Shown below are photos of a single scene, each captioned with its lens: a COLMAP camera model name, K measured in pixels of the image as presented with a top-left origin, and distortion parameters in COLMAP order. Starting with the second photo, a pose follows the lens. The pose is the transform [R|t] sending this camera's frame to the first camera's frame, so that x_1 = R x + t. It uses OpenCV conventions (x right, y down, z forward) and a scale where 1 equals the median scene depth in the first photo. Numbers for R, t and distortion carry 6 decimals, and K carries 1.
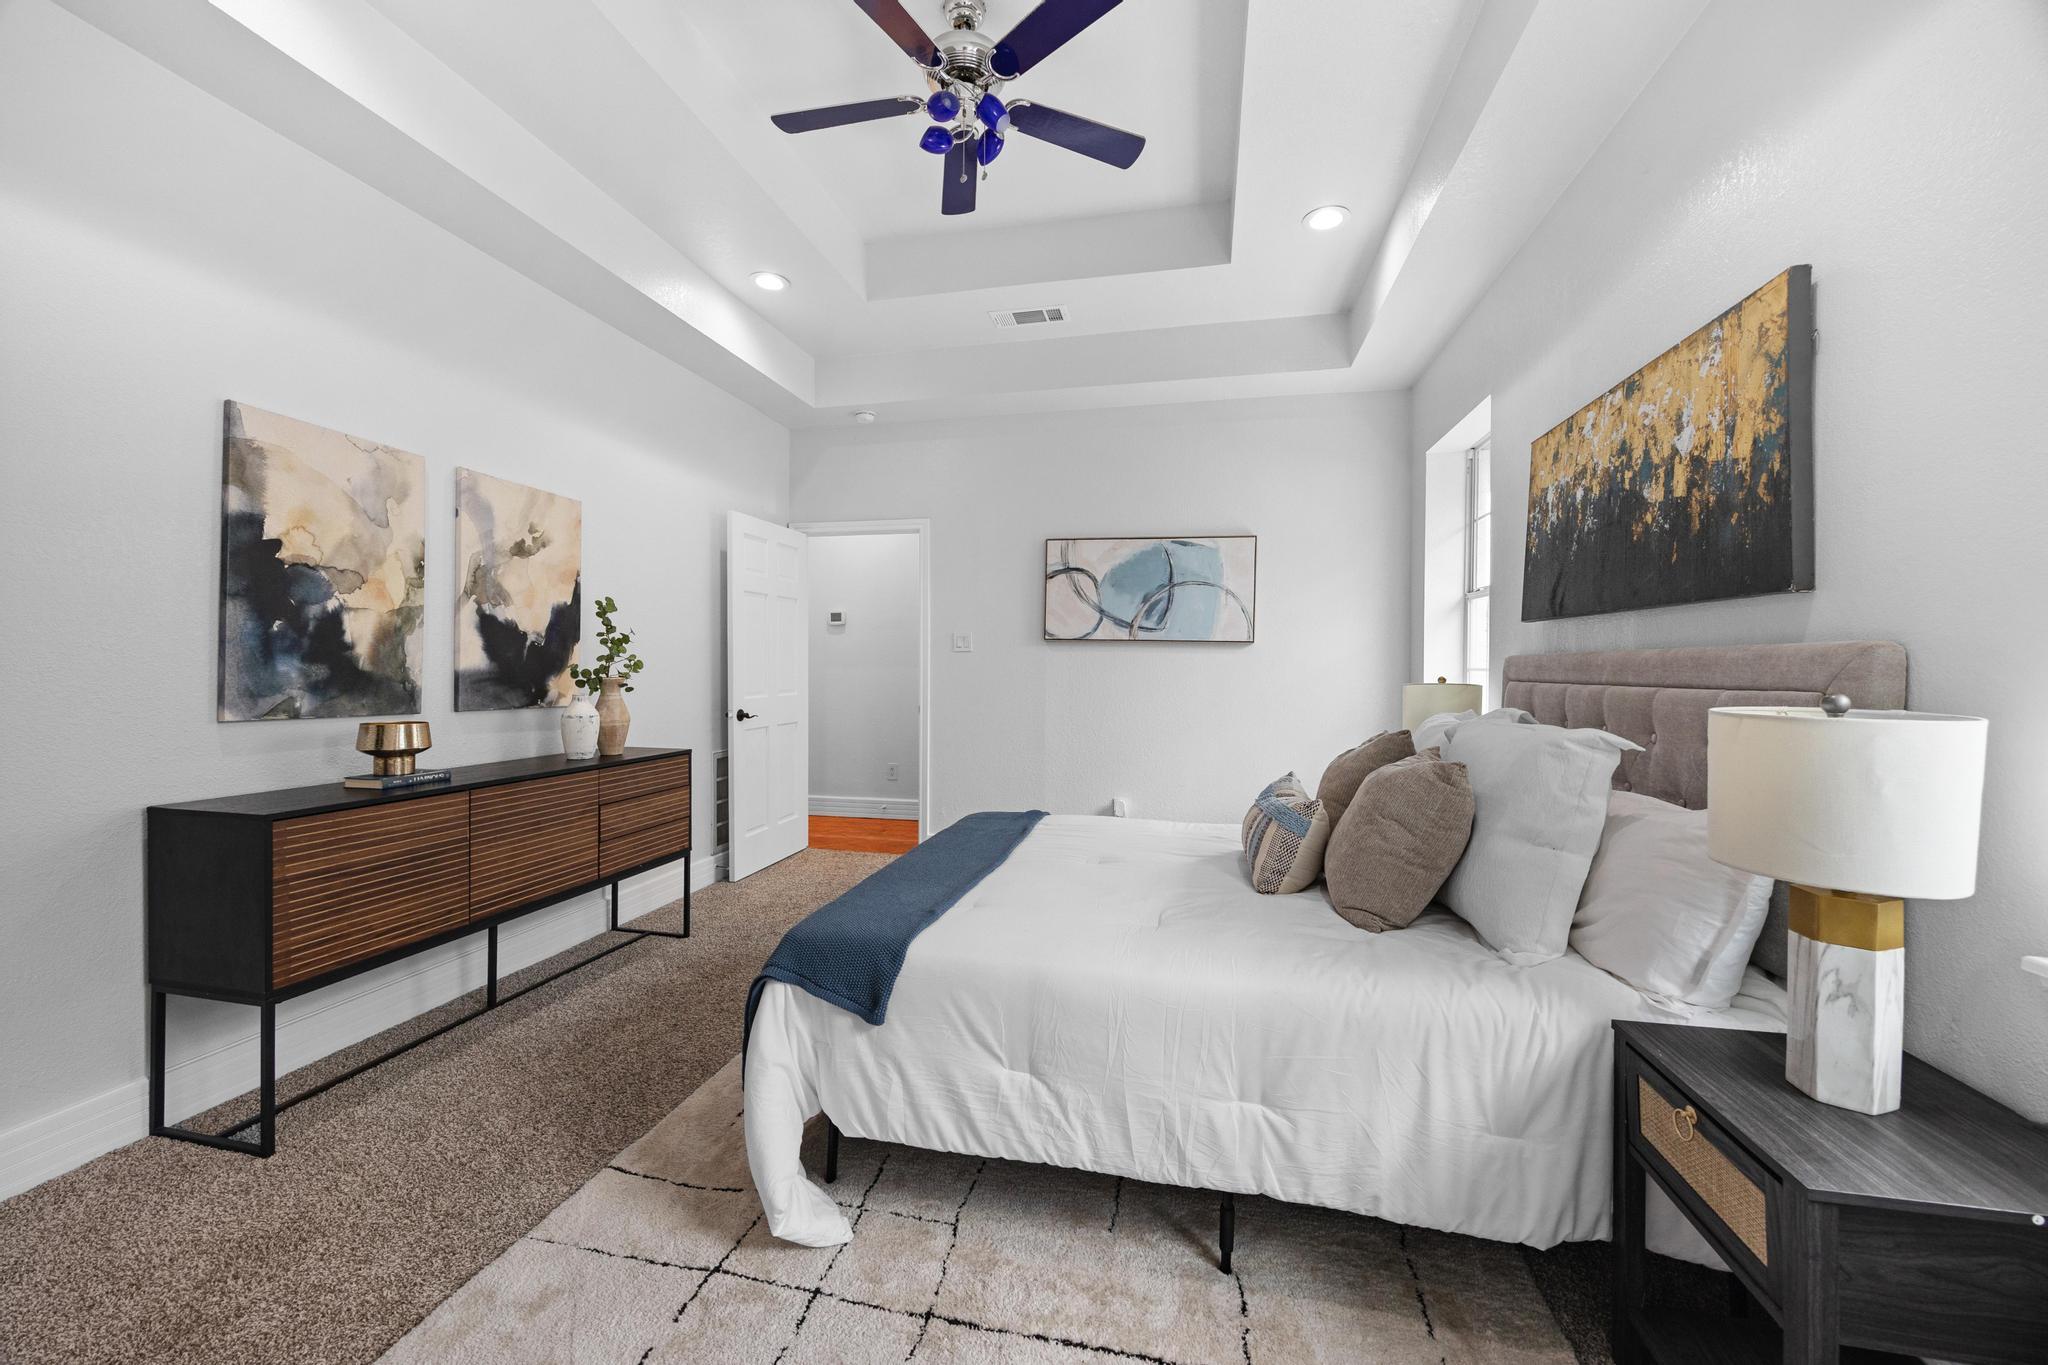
lens RADIAL K [[776.1, 0, 1023.3], [0, 776.1, 678.3], [0, 0, 1]] dist [-0.001695, -0.000058]
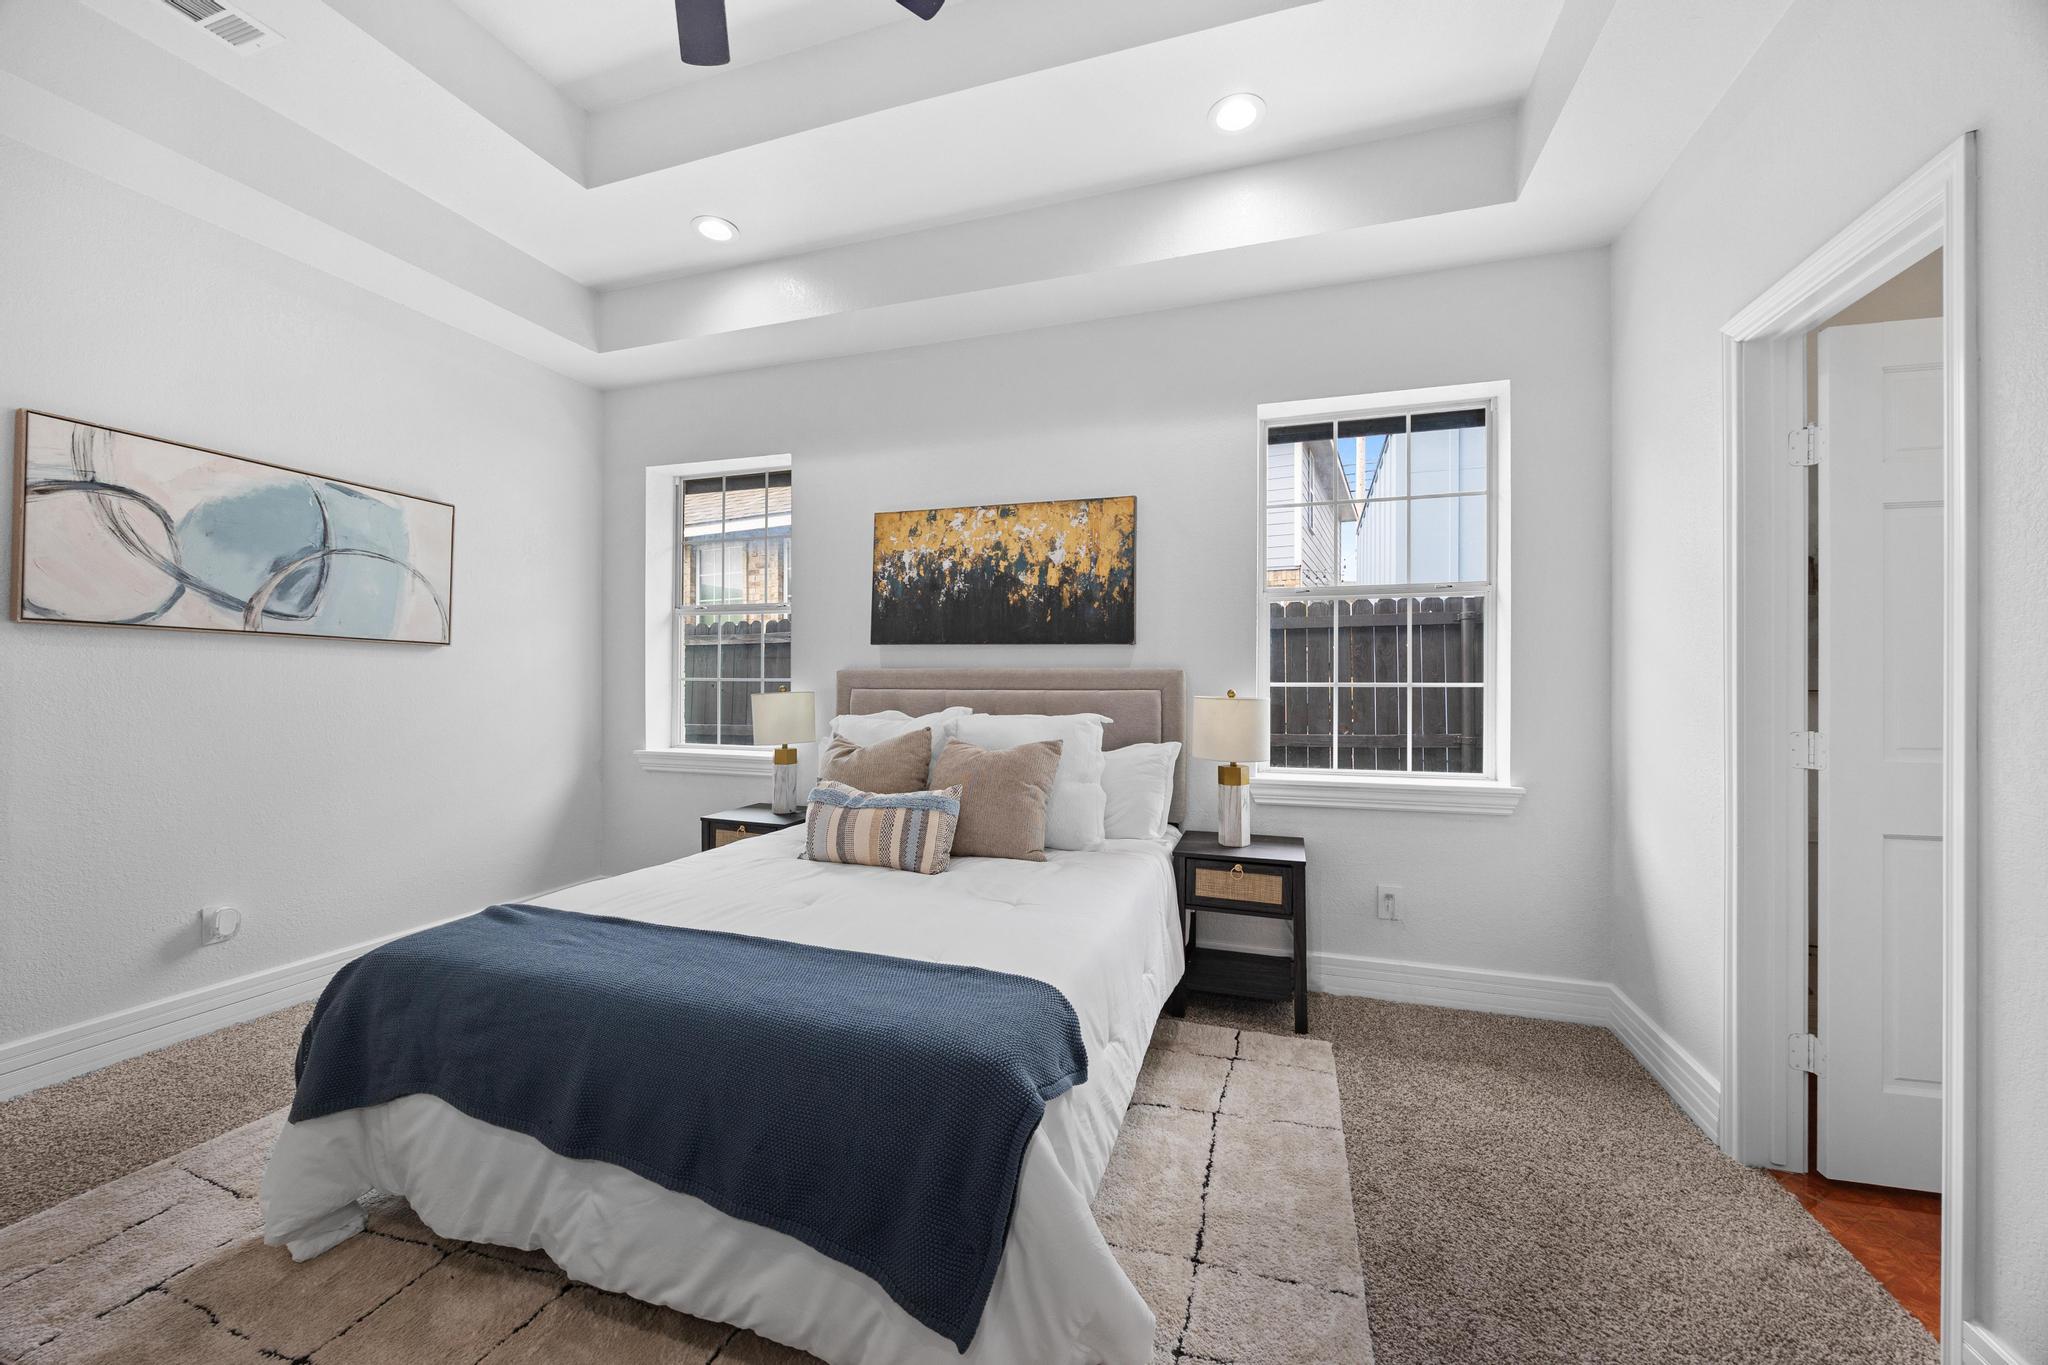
lens RADIAL K [[776.1, 0, 1023.3], [0, 776.1, 678.3], [0, 0, 1]] dist [-0.001695, -0.000058]
pose [[0.109340, -0.002427, 0.994001, -0.717464], [0.010819, 0.999941, 0.001251, -0.013539], [-0.993946, 0.010617, 0.109360, 0.635045]]
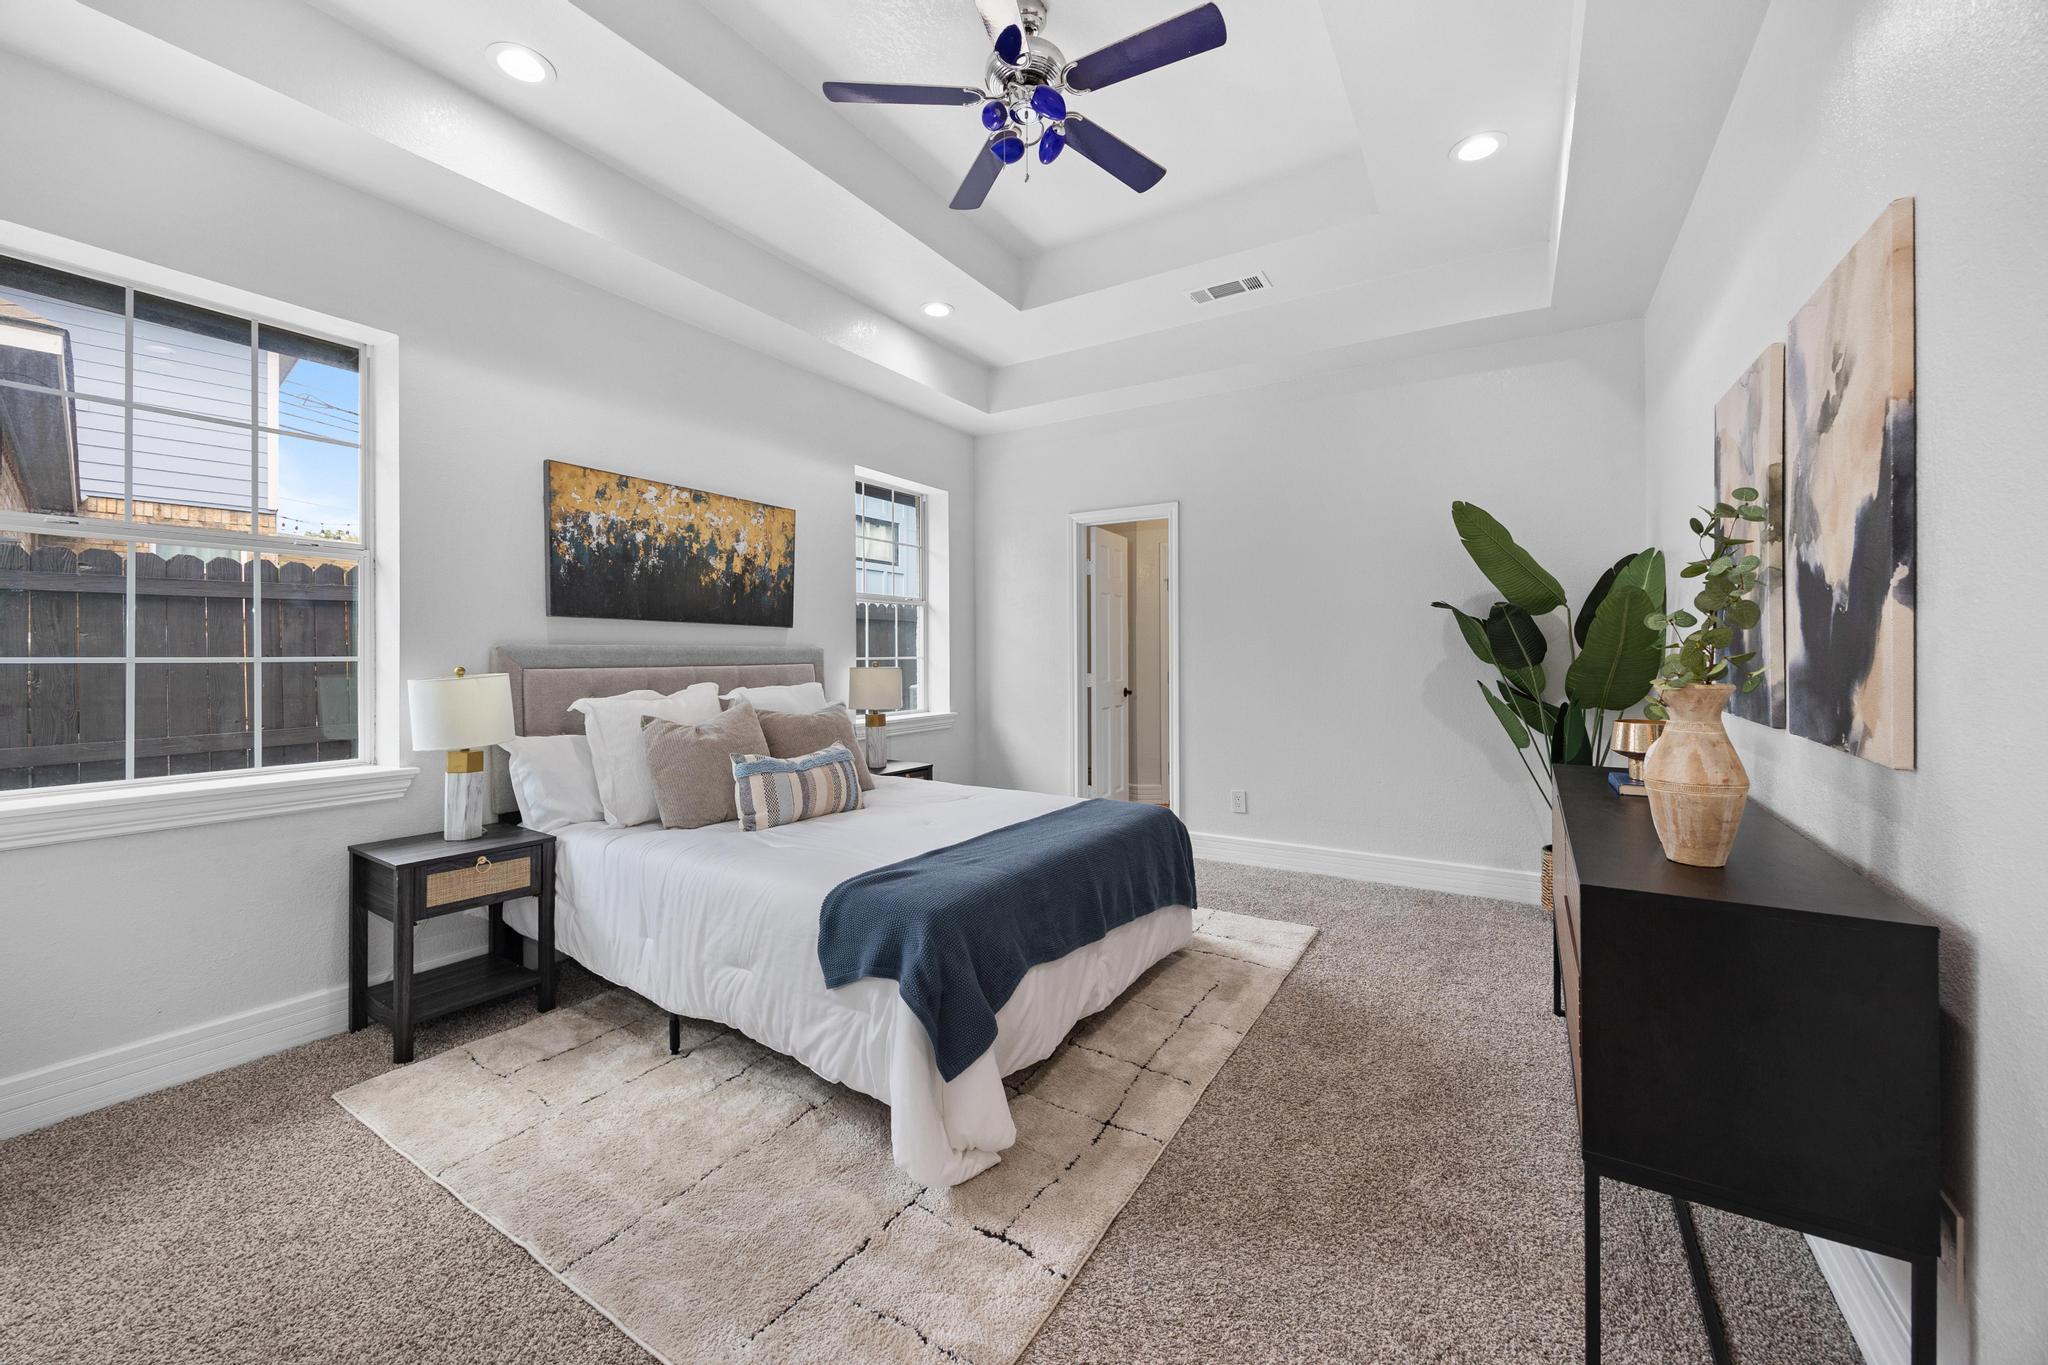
lens RADIAL K [[801.1, 0, 1021.0], [0, 801.1, 647.6], [0, 0, 1]] dist [-0.000480, -0.000018]
pose [[-0.941029, 0.000259, 0.338327, -0.429339], [0.002494, 0.999978, 0.006171, -0.033640], [-0.338318, 0.006651, -0.941008, 2.009591]]
